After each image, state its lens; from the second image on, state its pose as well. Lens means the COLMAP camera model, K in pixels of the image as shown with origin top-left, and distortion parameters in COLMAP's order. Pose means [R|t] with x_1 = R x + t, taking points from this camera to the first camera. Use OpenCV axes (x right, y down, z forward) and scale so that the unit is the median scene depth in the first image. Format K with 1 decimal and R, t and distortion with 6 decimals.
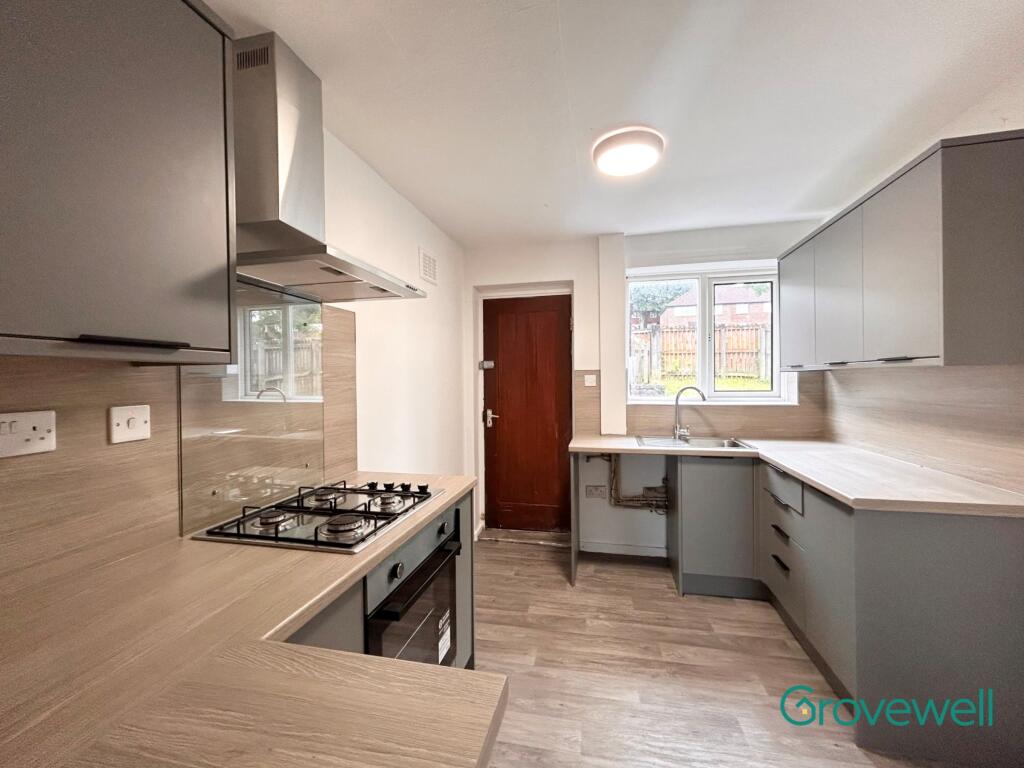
lens RADIAL K [[416.0, 0, 512.0], [0, 416.0, 380.7], [0, 0, 1]] dist [-0.000587, 0.000672]
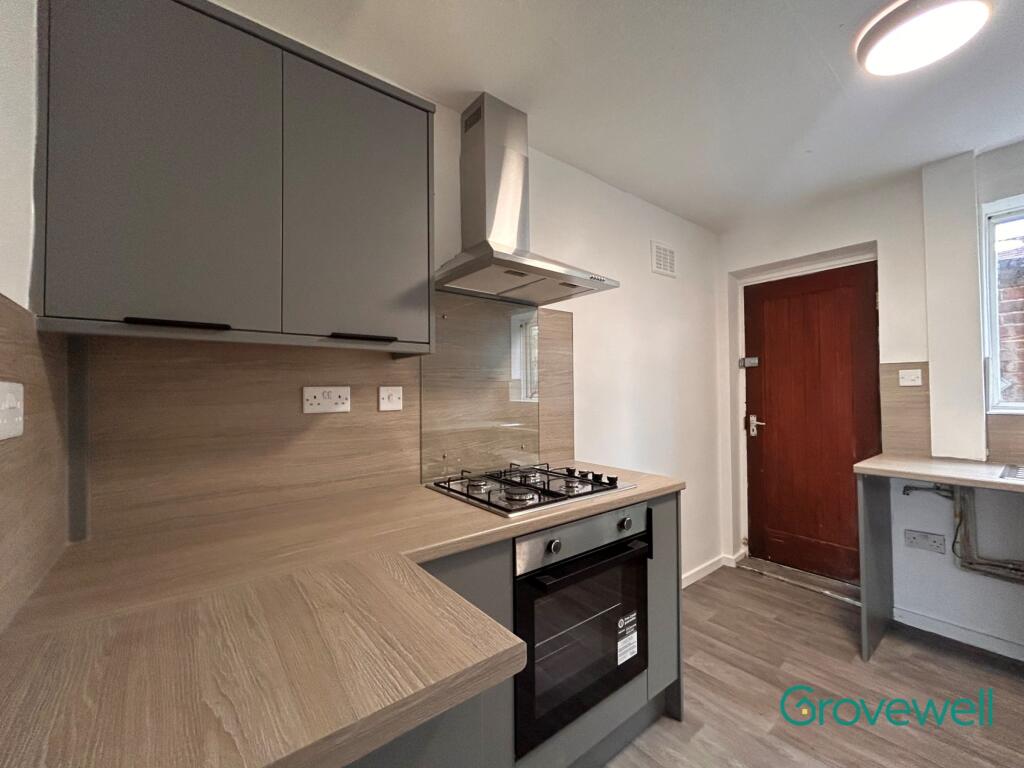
lens RADIAL K [[416.0, 0, 512.0], [0, 416.0, 380.7], [0, 0, 1]] dist [-0.000587, 0.000672]
pose [[0.776780, -0.011602, -0.629666, 0.136281], [-0.003626, 0.999731, -0.022894, 0.028779], [0.629762, 0.020066, 0.776529, 0.051087]]
